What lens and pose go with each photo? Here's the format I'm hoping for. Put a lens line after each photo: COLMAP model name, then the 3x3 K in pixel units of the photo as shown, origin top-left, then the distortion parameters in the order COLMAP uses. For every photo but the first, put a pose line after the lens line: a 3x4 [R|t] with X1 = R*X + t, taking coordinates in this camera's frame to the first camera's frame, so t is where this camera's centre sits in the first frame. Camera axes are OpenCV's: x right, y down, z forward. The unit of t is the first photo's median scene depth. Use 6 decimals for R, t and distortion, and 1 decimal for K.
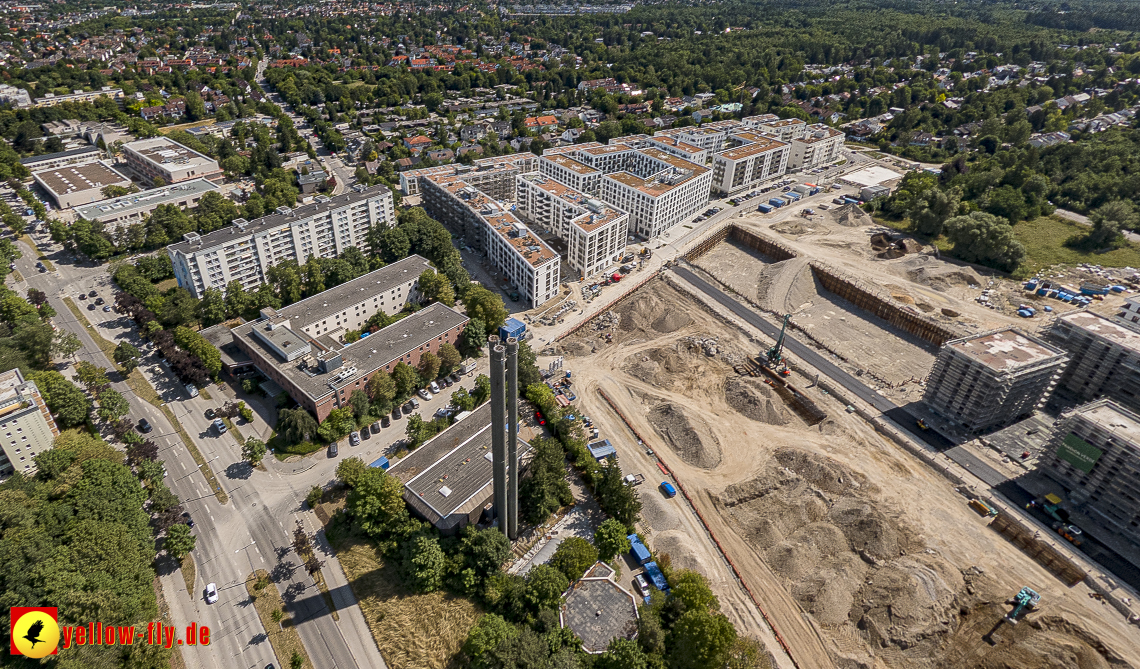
lens RADIAL K [[573.5, 0, 523.0], [0, 573.5, 297.2], [0, 0, 1]] dist [-0.020225, 0.003526]
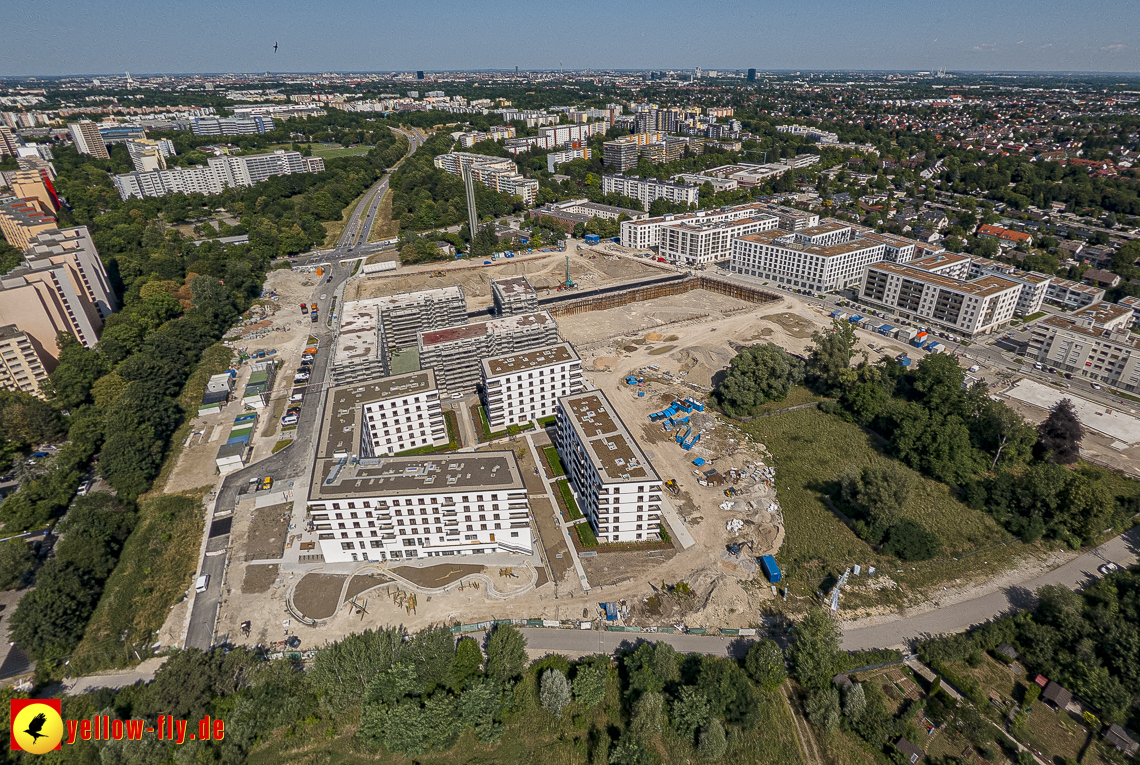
lens RADIAL K [[542.2, 0, 628.1], [0, 542.2, 359.0], [0, 0, 1]] dist [-0.024670, 0.002304]
pose [[0.059280, 0.475865, -0.877519, 1.544878], [-0.493115, 0.778281, 0.388737, -0.345551], [0.867942, 0.409673, 0.280793, 0.605973]]
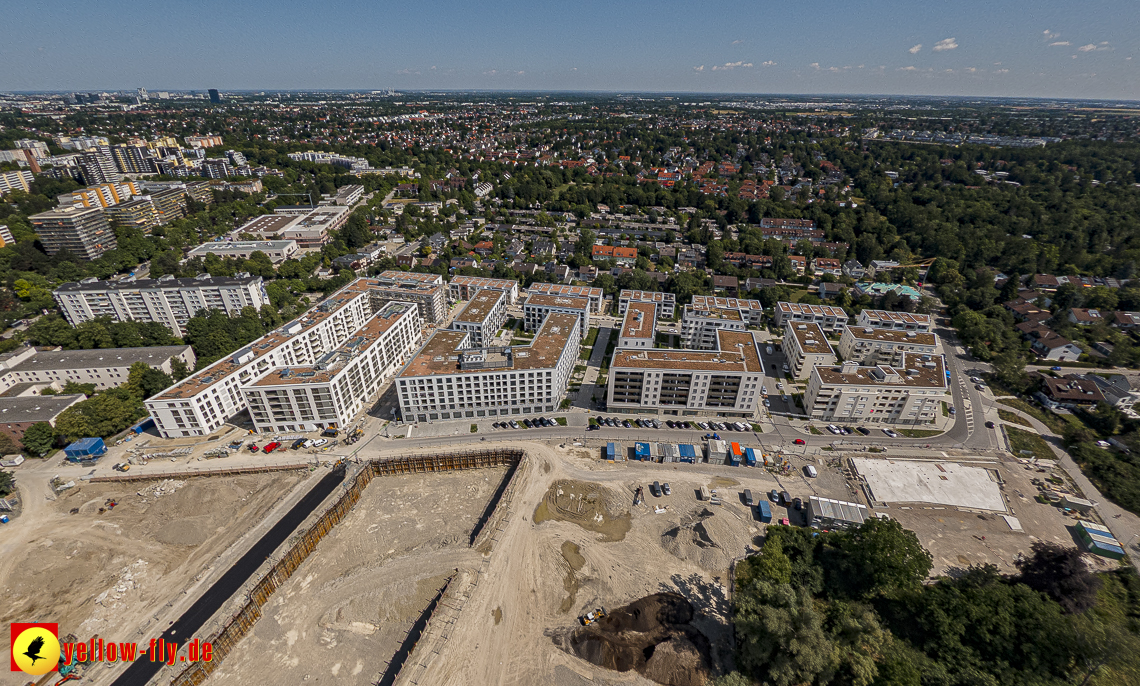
lens RADIAL K [[458.2, 0, 556.5], [0, 458.2, 344.1], [0, 0, 1]] dist [-0.018552, 0.001290]
pose [[0.753819, 0.328516, -0.569064, 0.804282], [-0.336288, 0.936914, 0.095404, -0.379491], [0.564506, 0.119452, 0.816740, 0.653429]]
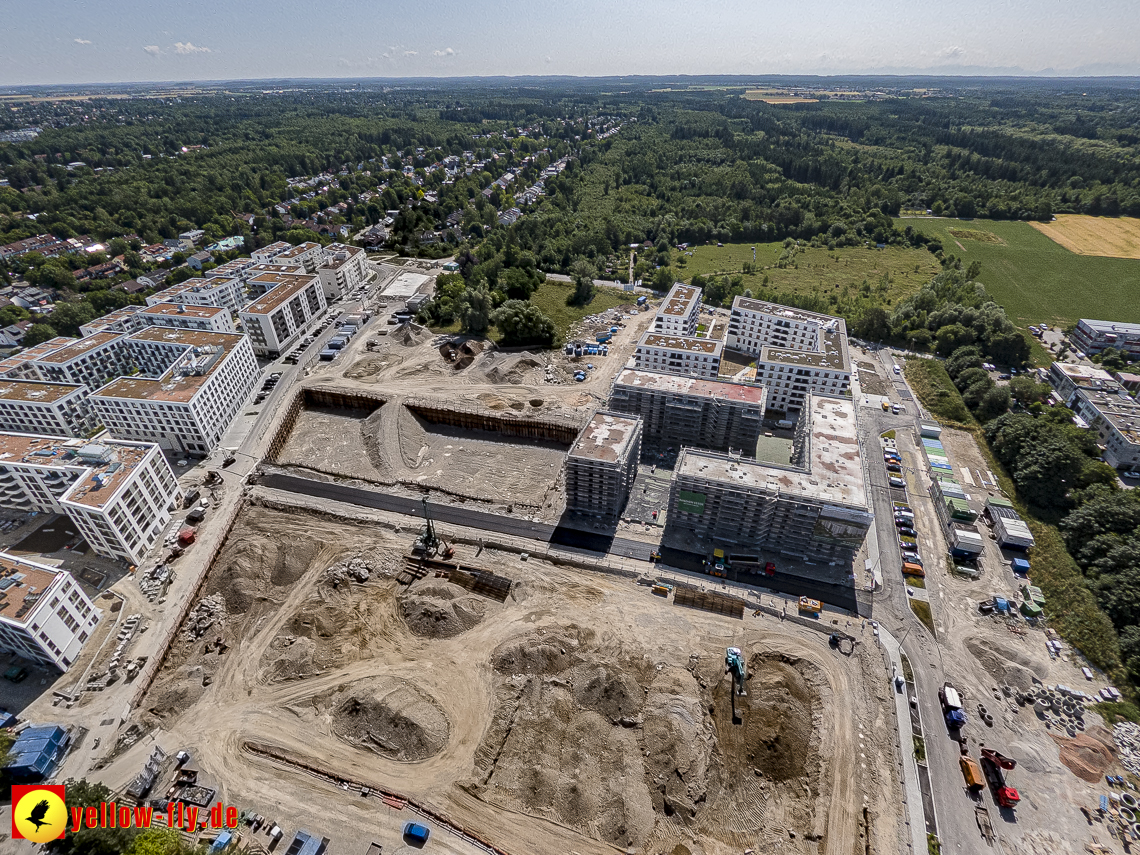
lens RADIAL K [[527.3, 0, 568.3], [0, 527.3, 429.0], [0, 0, 1]] dist [-0.020360, 0.002802]
pose [[0.628993, -0.430501, 0.647331, 0.097931], [0.384184, 0.896022, 0.222590, -0.113695], [-0.675848, 0.108687, 0.728983, 0.196387]]
